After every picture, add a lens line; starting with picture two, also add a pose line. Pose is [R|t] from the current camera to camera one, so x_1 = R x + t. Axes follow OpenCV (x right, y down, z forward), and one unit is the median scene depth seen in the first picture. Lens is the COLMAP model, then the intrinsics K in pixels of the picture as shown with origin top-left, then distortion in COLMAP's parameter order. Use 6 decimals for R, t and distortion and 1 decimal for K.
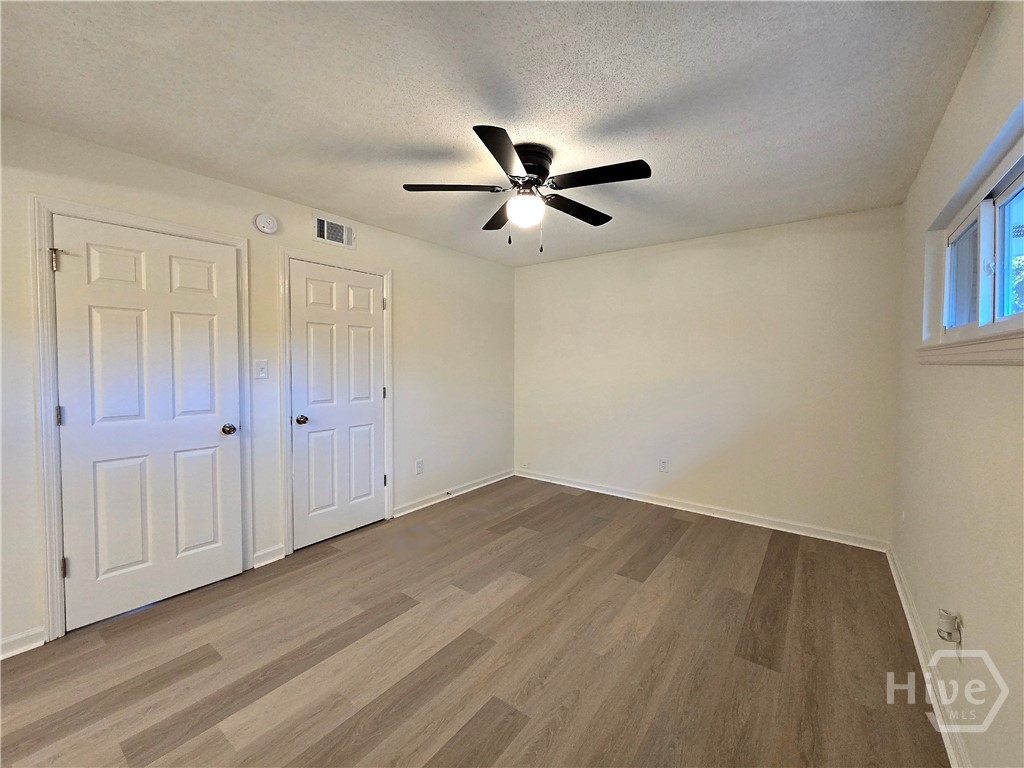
lens RADIAL K [[419.7, 0, 507.1], [0, 419.7, 377.8], [0, 0, 1]] dist [0.000589, 0.000536]
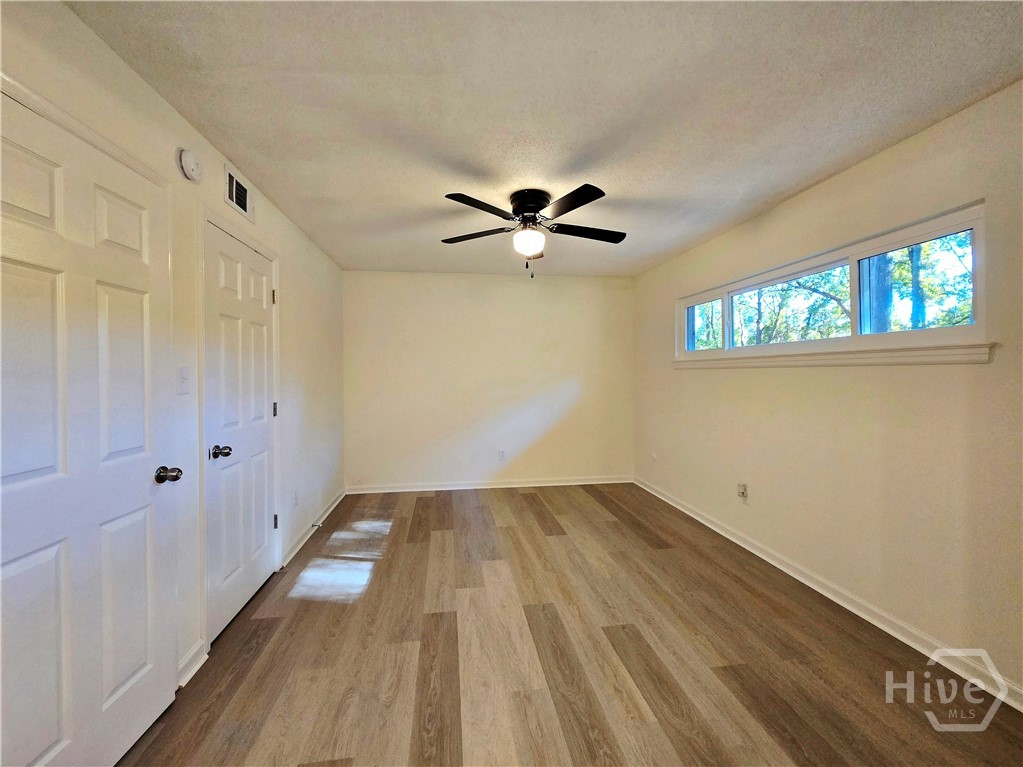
lens RADIAL K [[419.3, 0, 506.6], [0, 419.3, 377.3], [0, 0, 1]] dist [0.000589, 0.000536]
pose [[0.705188, -0.014291, 0.708877, -0.763030], [0.037388, 0.999155, -0.017051, 0.006071], [-0.708034, 0.038528, 0.705126, 0.185181]]
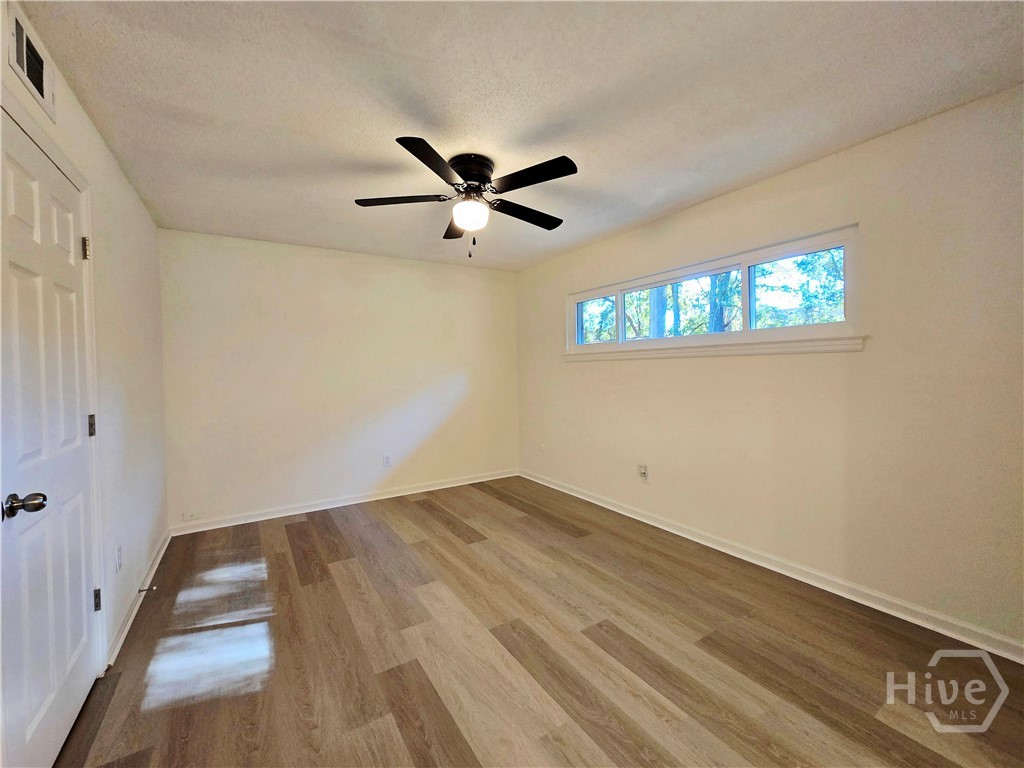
lens RADIAL K [[419.7, 0, 507.1], [0, 419.7, 377.8], [0, 0, 1]] dist [0.000589, 0.000536]
pose [[0.357695, -0.031283, 0.933314, -0.818598], [0.058810, 0.998209, 0.010919, 0.002508], [-0.931985, 0.050982, 0.358894, 0.490245]]
